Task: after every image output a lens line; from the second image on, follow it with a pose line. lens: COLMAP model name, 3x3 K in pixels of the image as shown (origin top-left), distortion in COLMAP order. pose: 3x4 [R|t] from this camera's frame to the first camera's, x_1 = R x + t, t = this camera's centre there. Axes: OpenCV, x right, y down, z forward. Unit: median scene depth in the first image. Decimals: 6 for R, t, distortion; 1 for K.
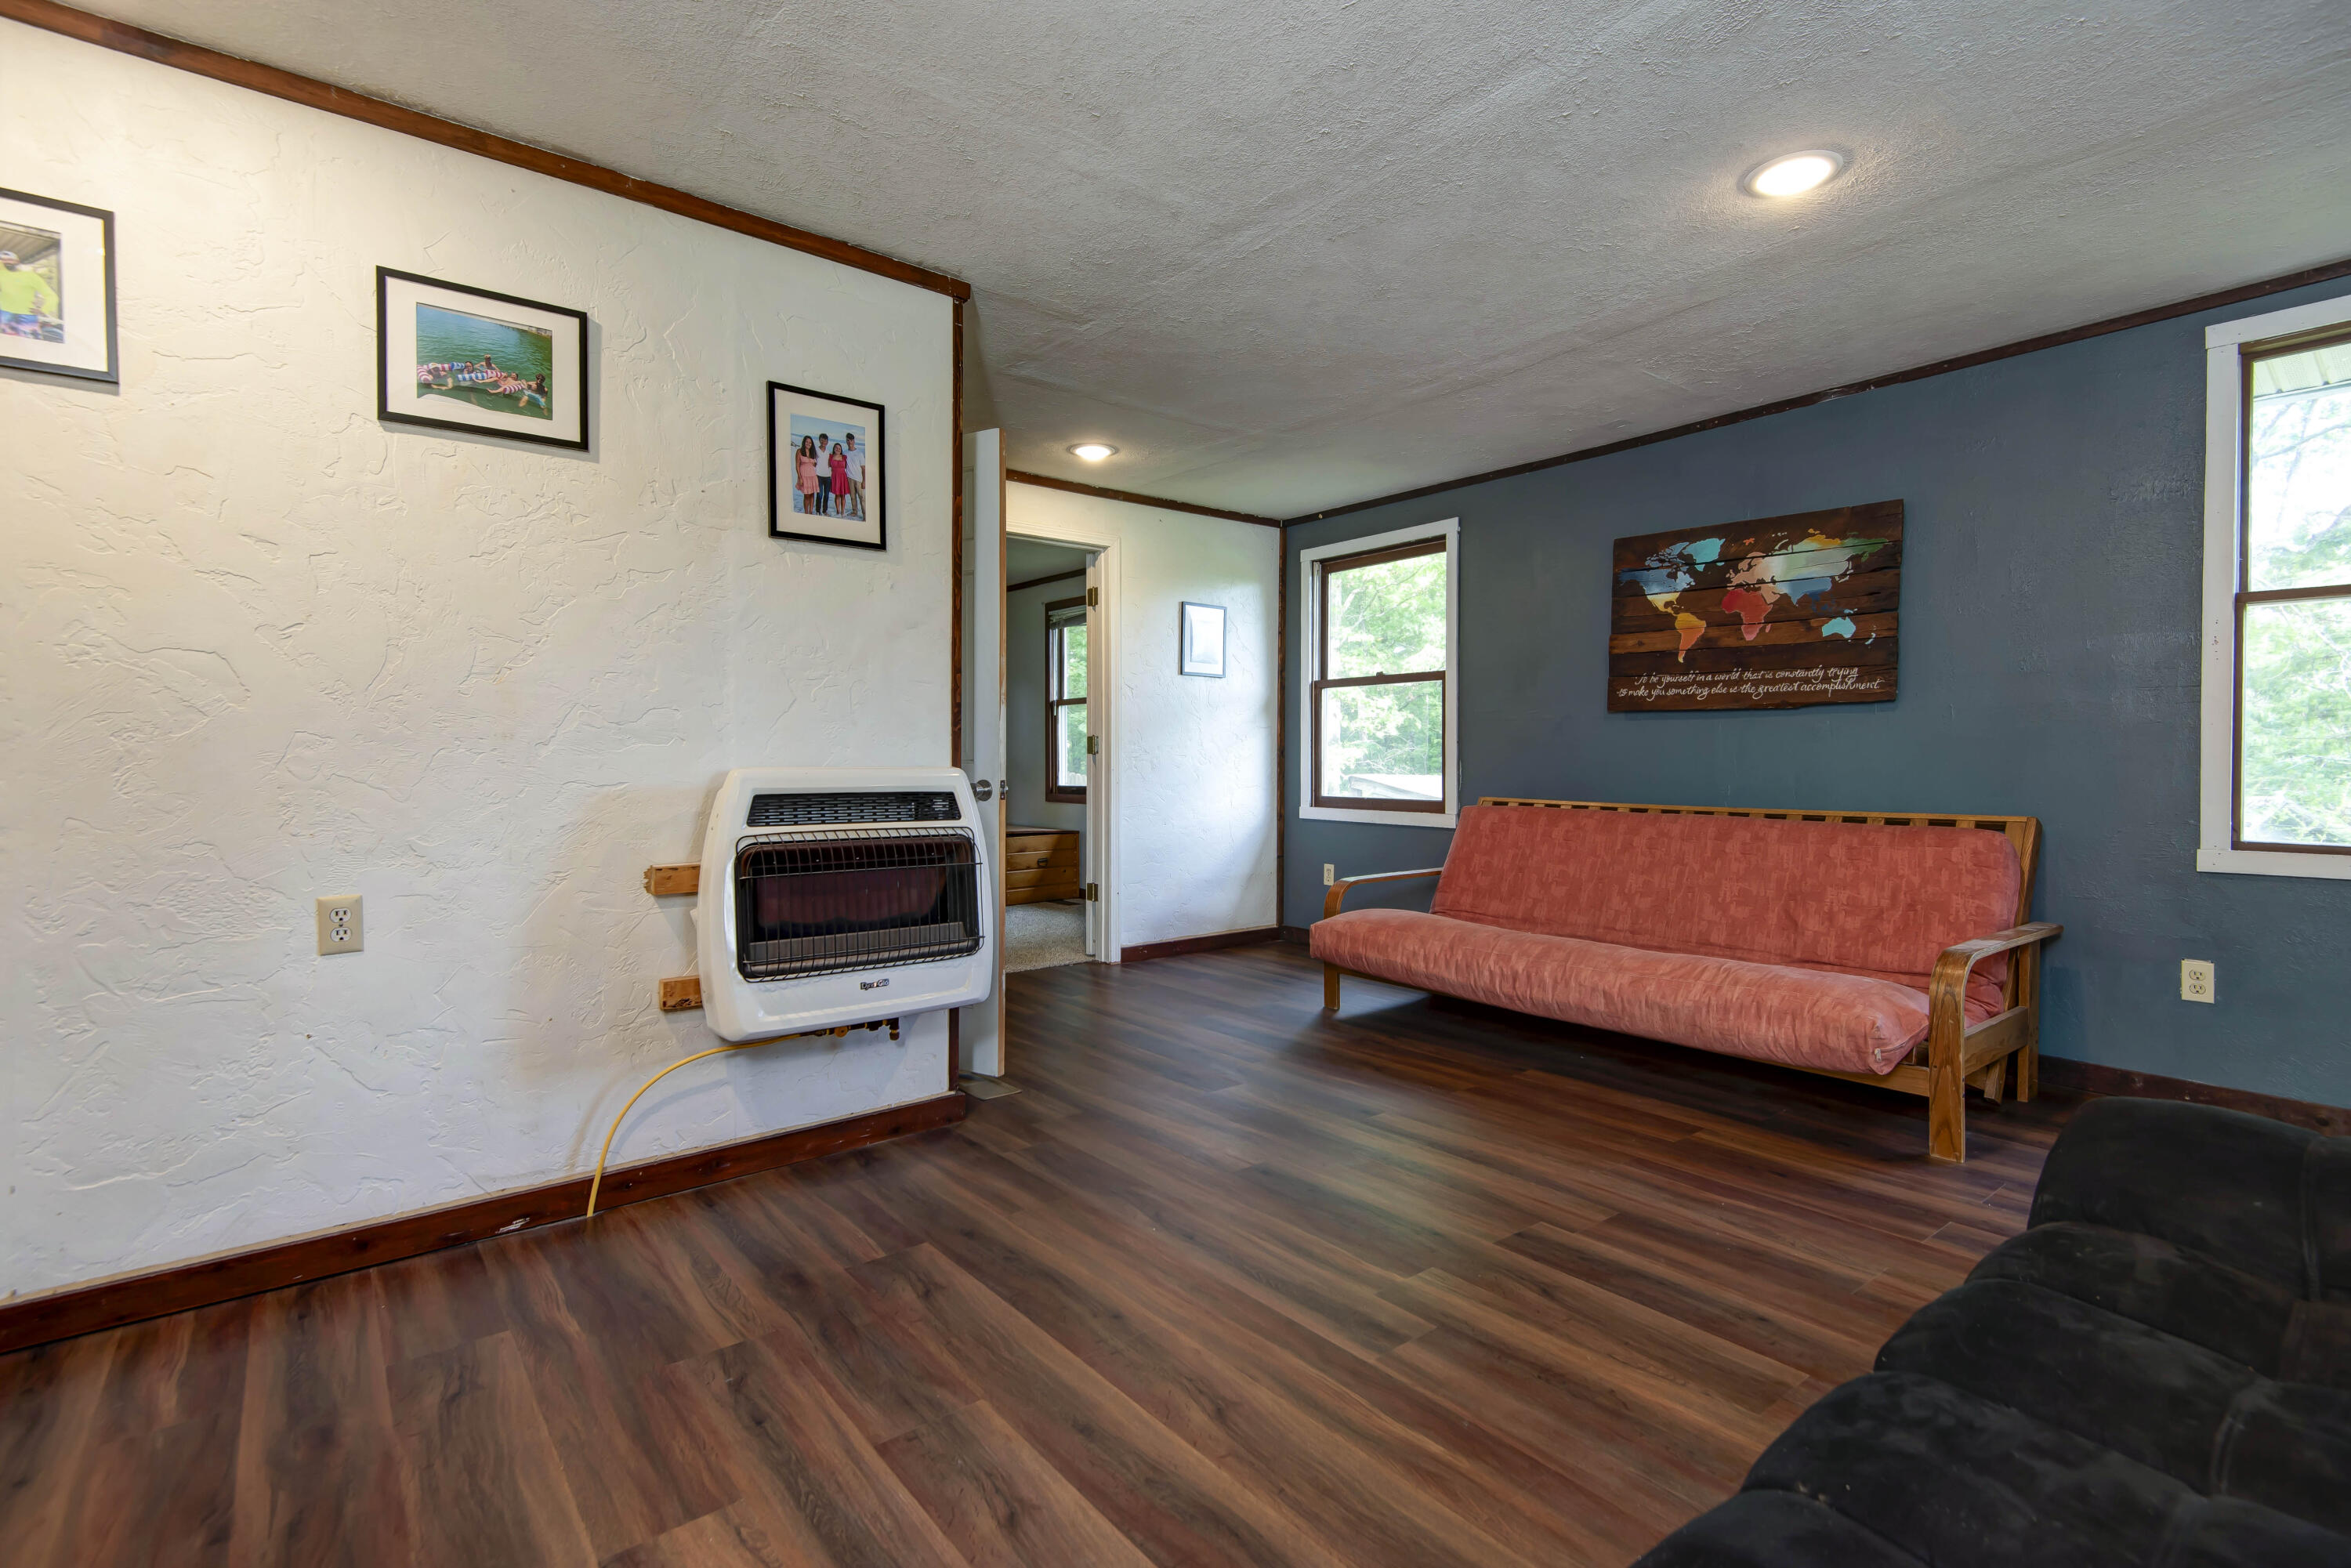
lens RADIAL K [[1091.8, 0, 1194.1], [0, 1091.8, 771.6], [0, 0, 1]] dist [0.023963, -0.015216]
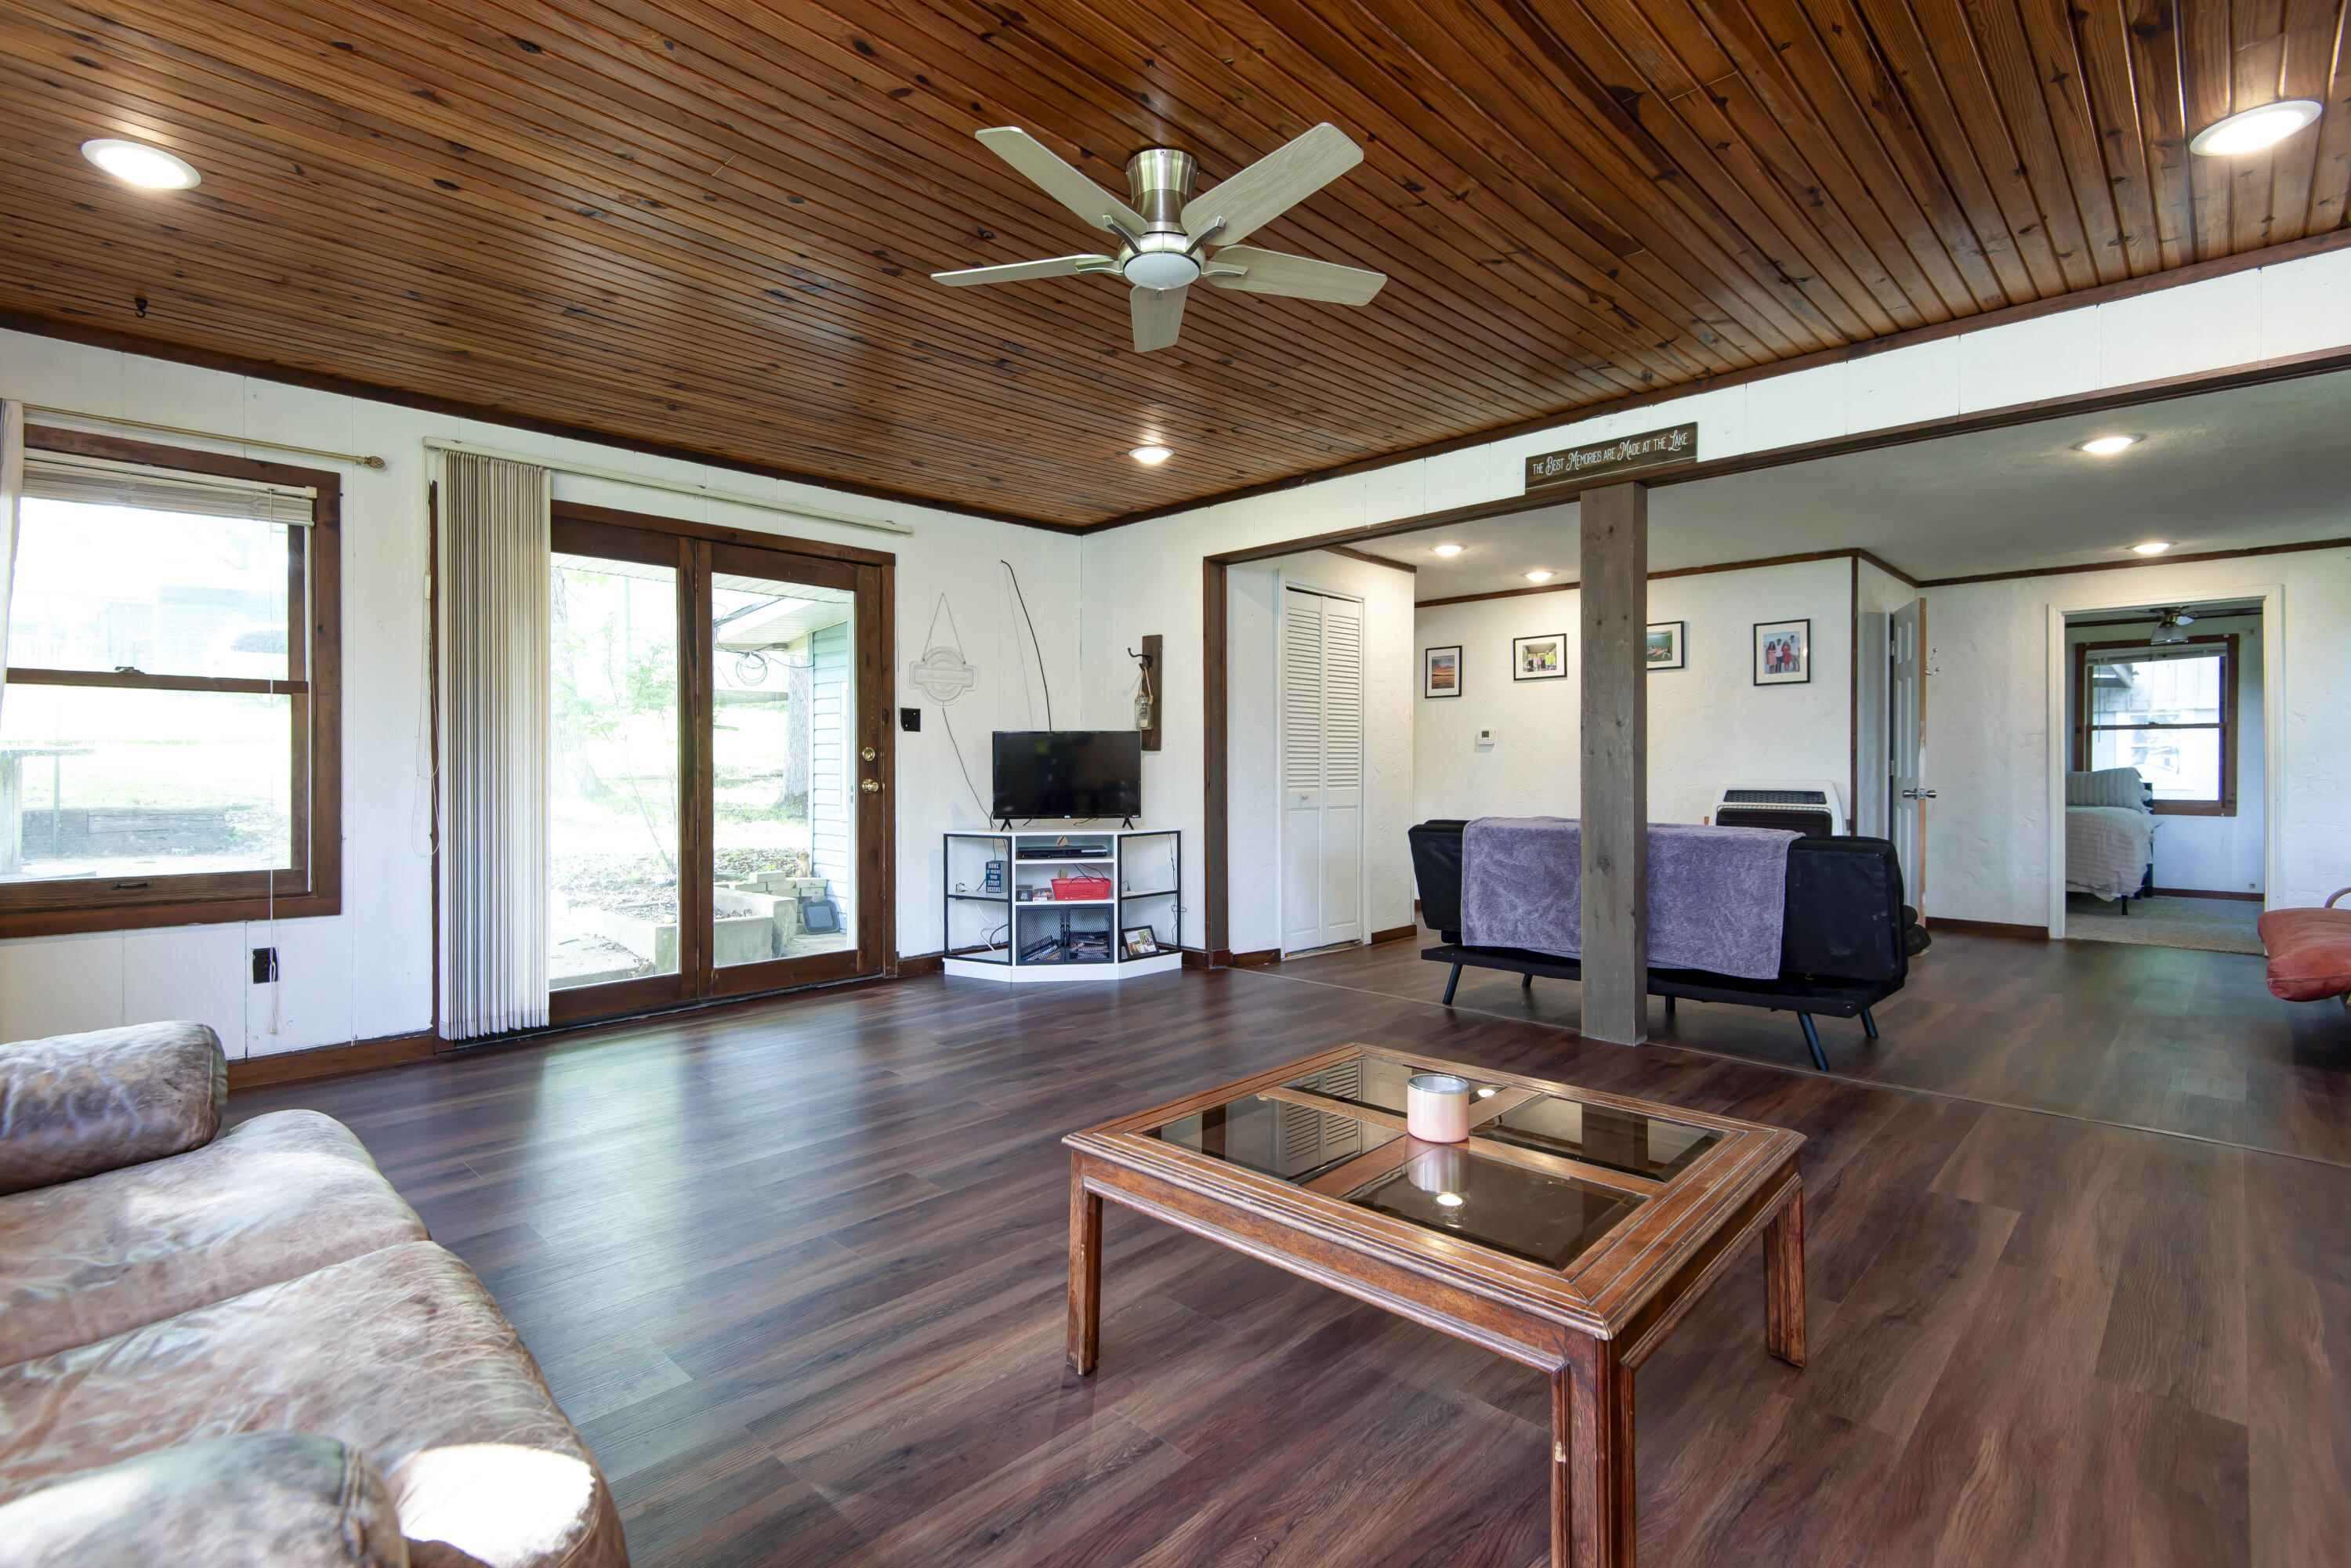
lens RADIAL K [[1091.8, 0, 1170.9], [0, 1091.8, 779.2], [0, 0, 1]] dist [0.023963, -0.015216]
pose [[0.114775, 0.001483, -0.993390, 1.859941], [-0.019670, 0.999806, -0.000780, 0.021689], [0.993197, 0.019630, 0.114782, -0.564252]]
